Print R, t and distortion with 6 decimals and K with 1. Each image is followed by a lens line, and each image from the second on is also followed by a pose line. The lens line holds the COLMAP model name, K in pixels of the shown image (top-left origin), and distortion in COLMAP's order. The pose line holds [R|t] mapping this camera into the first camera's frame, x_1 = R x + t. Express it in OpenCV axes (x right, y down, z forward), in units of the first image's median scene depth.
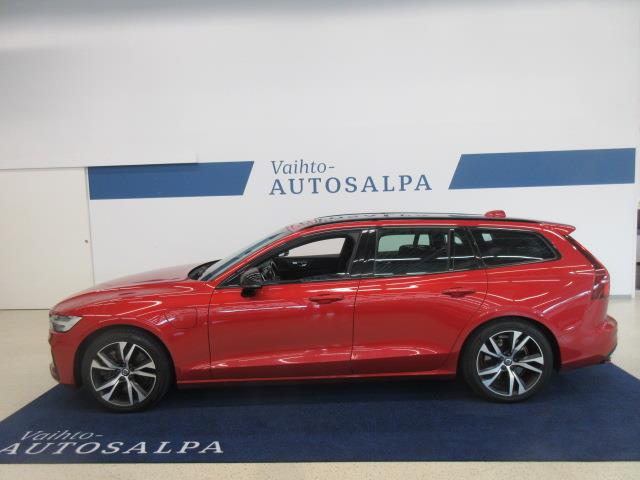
lens RADIAL K [[472.8, 0, 320.6], [0, 472.8, 246.8], [0, 0, 1]] dist [0.005487, 0.002211]
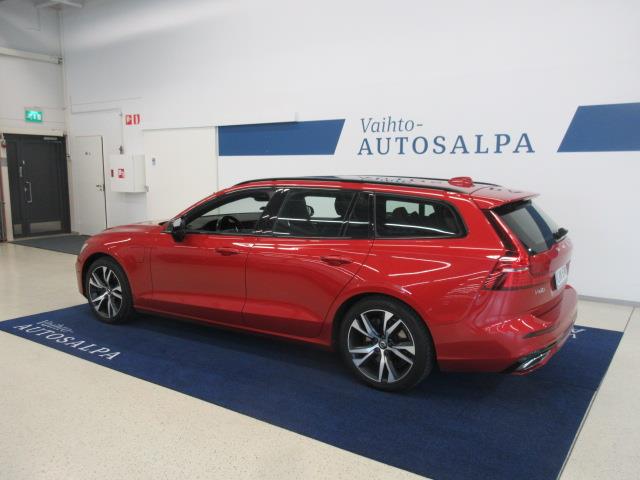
lens RADIAL K [[546.2, 0, 317.9], [0, 546.2, 237.8], [0, 0, 1]] dist [0.001684, 0.018383]
pose [[0.845598, 0.101025, -0.524173, 0.808166], [-0.080803, 0.994838, 0.061387, -0.011161], [0.527669, -0.009554, 0.849396, 0.061320]]
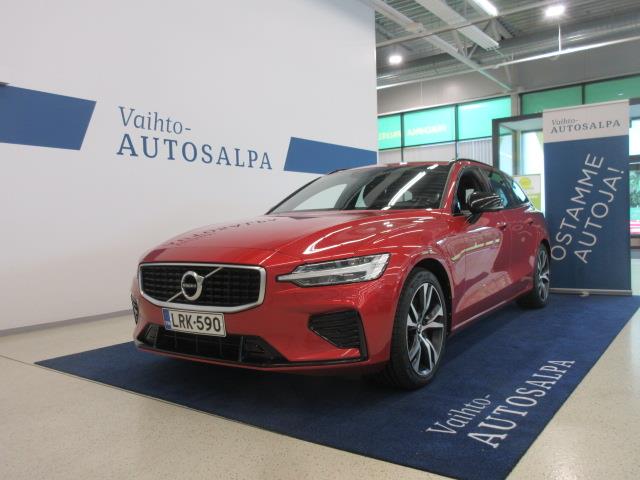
lens RADIAL K [[546.2, 0, 321.6], [0, 546.2, 236.4], [0, 0, 1]] dist [0.001684, 0.018383]
pose [[0.543060, -0.004371, 0.839683, -1.198150], [0.095665, 0.993798, -0.056698, 0.158904], [-0.834227, 0.111118, 0.540109, 0.662744]]
